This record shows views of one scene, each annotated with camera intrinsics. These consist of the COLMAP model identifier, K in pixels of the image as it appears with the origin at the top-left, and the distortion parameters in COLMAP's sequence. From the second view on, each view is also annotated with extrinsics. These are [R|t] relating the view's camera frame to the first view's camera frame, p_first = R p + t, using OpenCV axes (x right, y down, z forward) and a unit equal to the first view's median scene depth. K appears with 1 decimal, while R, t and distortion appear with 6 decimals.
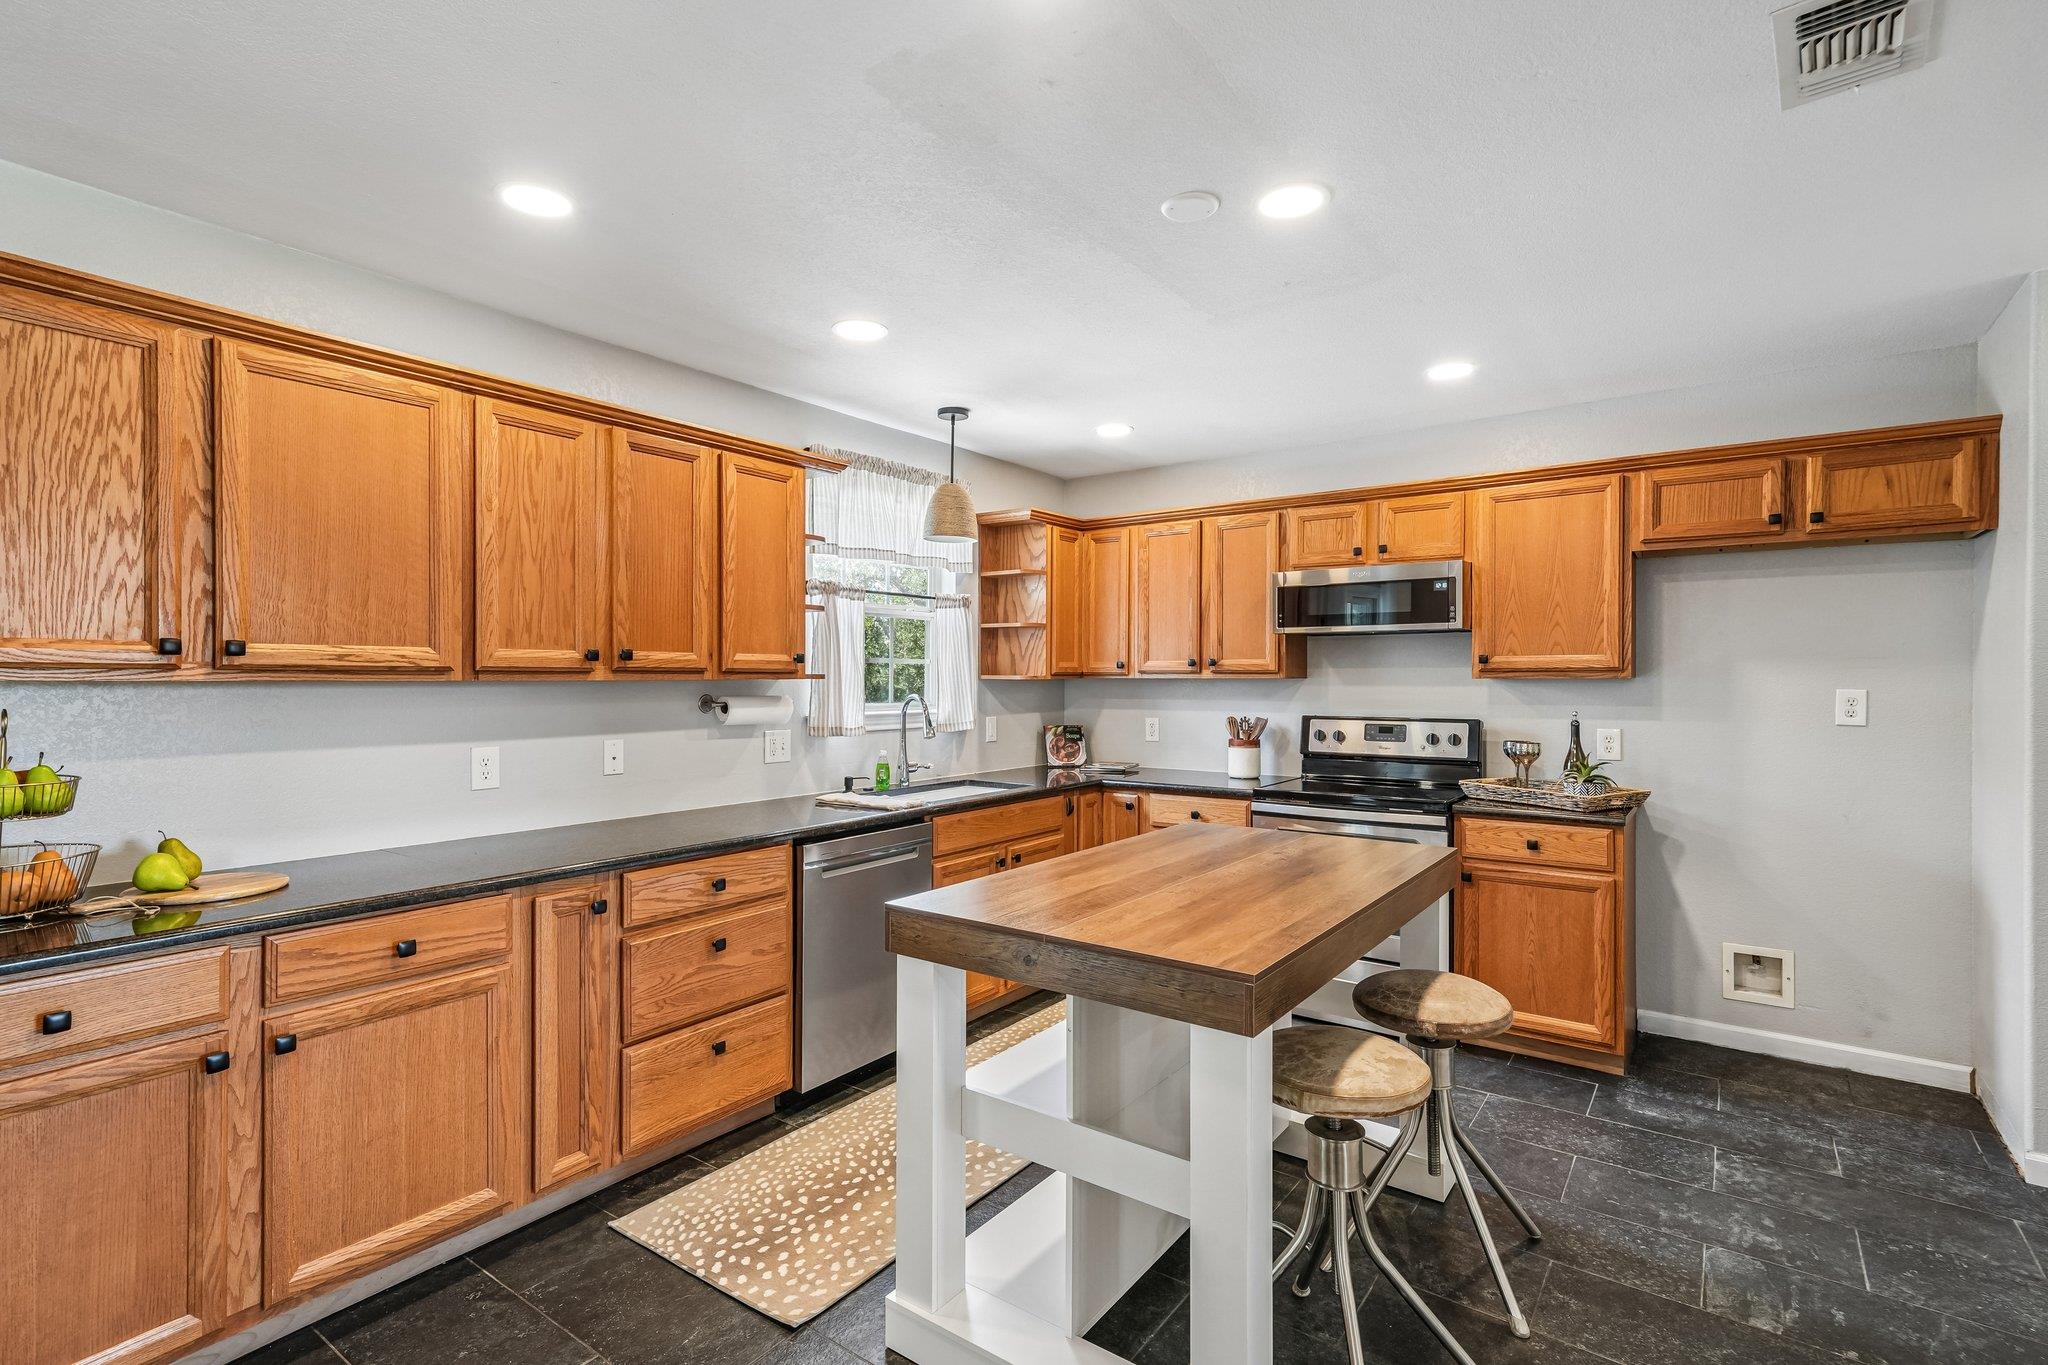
lens RADIAL K [[969.2, 0, 1024.0], [0, 969.2, 682.5], [0, 0, 1]] dist [0.003641, 0.000837]
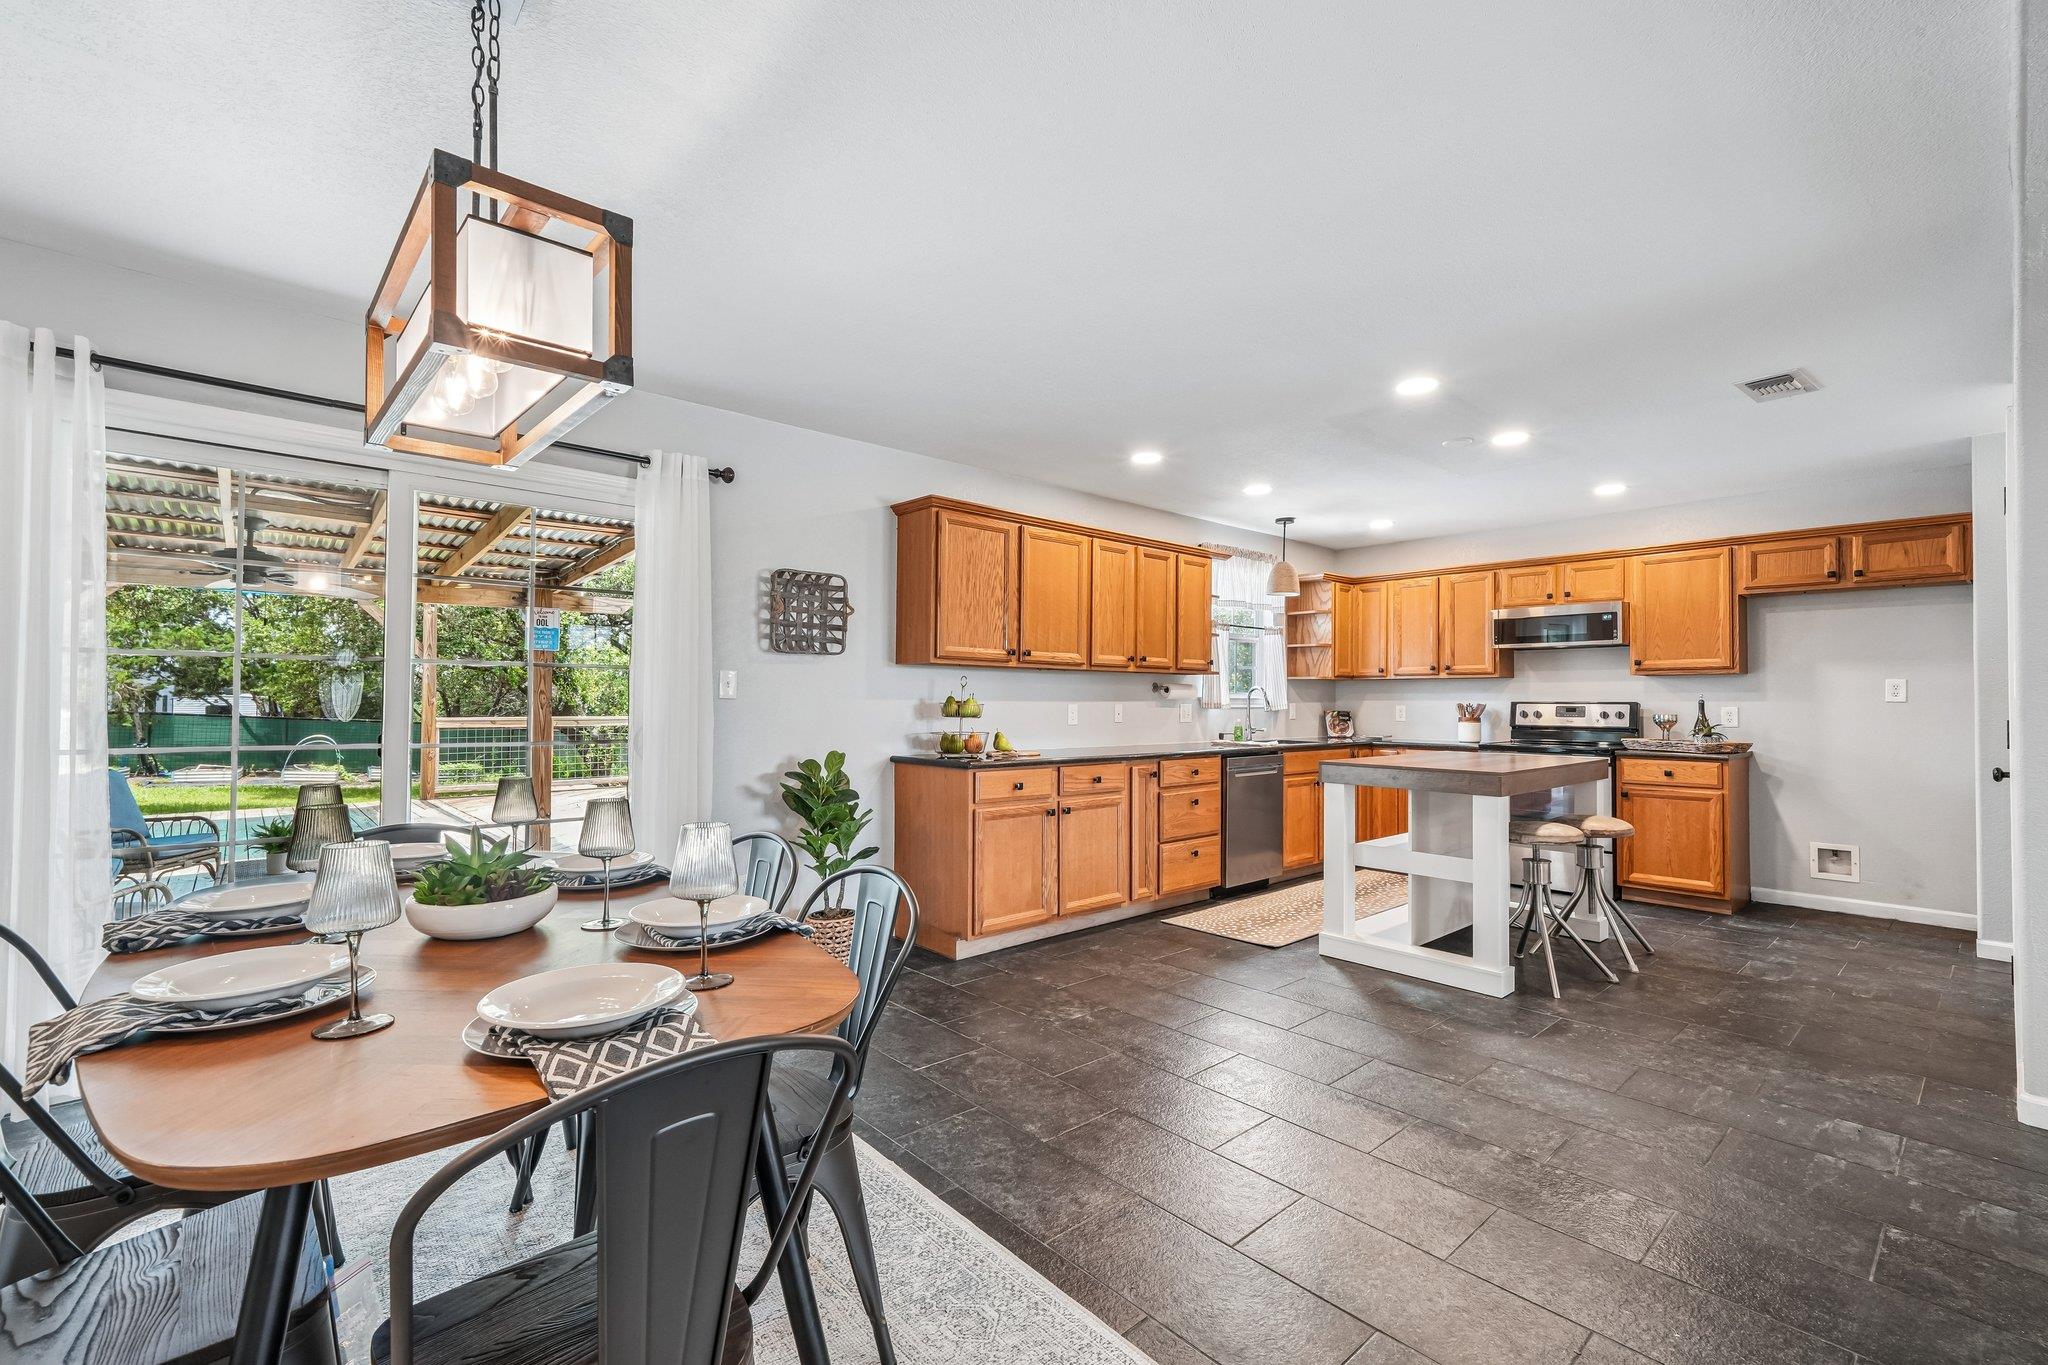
lens RADIAL K [[850.3, 0, 1019.9], [0, 850.3, 682.6], [0, 0, 1]] dist [-0.001770, -0.000244]
pose [[0.973231, 0.002103, -0.229819, -0.204123], [-0.007715, 0.999693, -0.023525, 0.051802], [0.229699, 0.024668, 0.972949, -0.622230]]
